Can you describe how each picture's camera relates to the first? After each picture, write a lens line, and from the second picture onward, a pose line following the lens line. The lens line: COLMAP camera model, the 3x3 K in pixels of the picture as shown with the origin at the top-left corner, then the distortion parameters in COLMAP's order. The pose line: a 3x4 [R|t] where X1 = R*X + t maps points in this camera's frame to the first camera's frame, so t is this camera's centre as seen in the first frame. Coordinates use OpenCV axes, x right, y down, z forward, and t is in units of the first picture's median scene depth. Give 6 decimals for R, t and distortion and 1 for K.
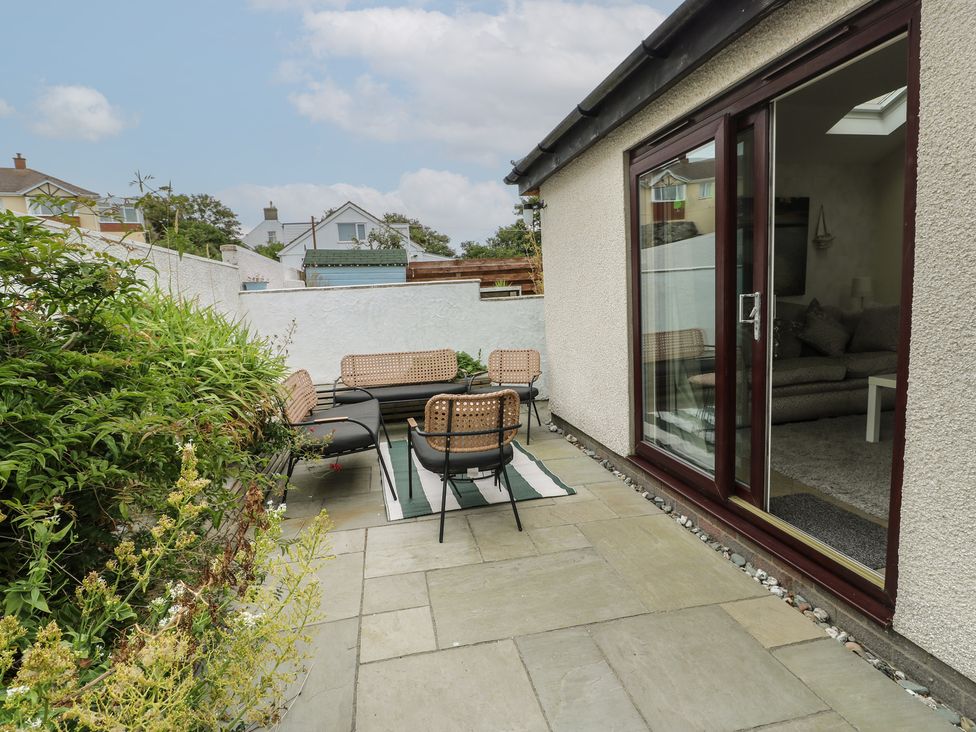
lens RADIAL K [[510.5, 0, 492.6], [0, 510.5, 362.5], [0, 0, 1]] dist [0.002453, -0.014612]
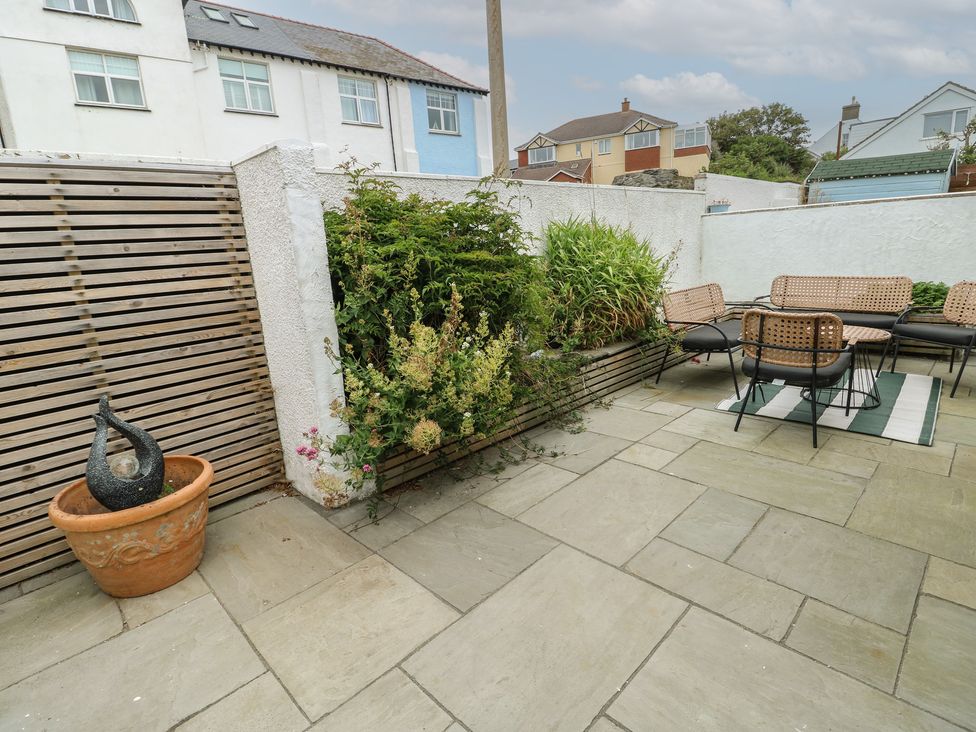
lens RADIAL K [[510.5, 0, 486.7], [0, 510.5, 366.8], [0, 0, 1]] dist [0.002453, -0.014612]
pose [[0.544898, 0.212799, -0.811050, 0.243191], [-0.075959, 0.975811, 0.204996, -0.000135], [0.835055, -0.050095, 0.547881, -0.069361]]
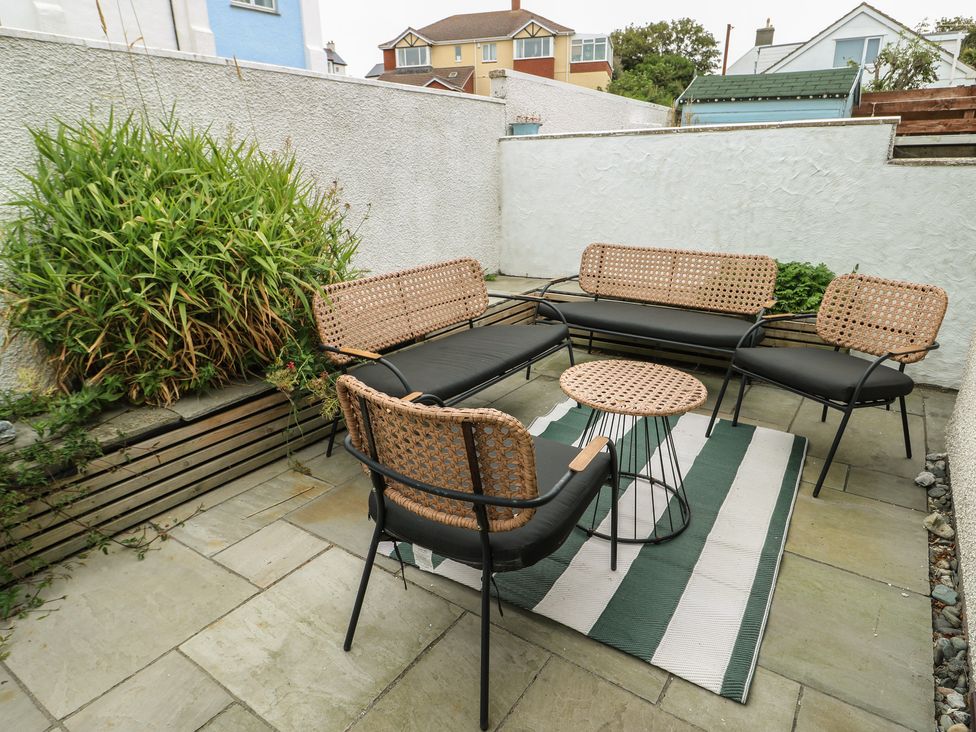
lens RADIAL K [[595.3, 0, 483.4], [0, 595.3, 366.1], [0, 0, 1]] dist [0.002738, -0.009580]
pose [[0.690133, 0.269327, -0.671699, 0.146672], [-0.115997, 0.957335, 0.264676, -0.043813], [0.714326, -0.104747, 0.691930, 0.329953]]
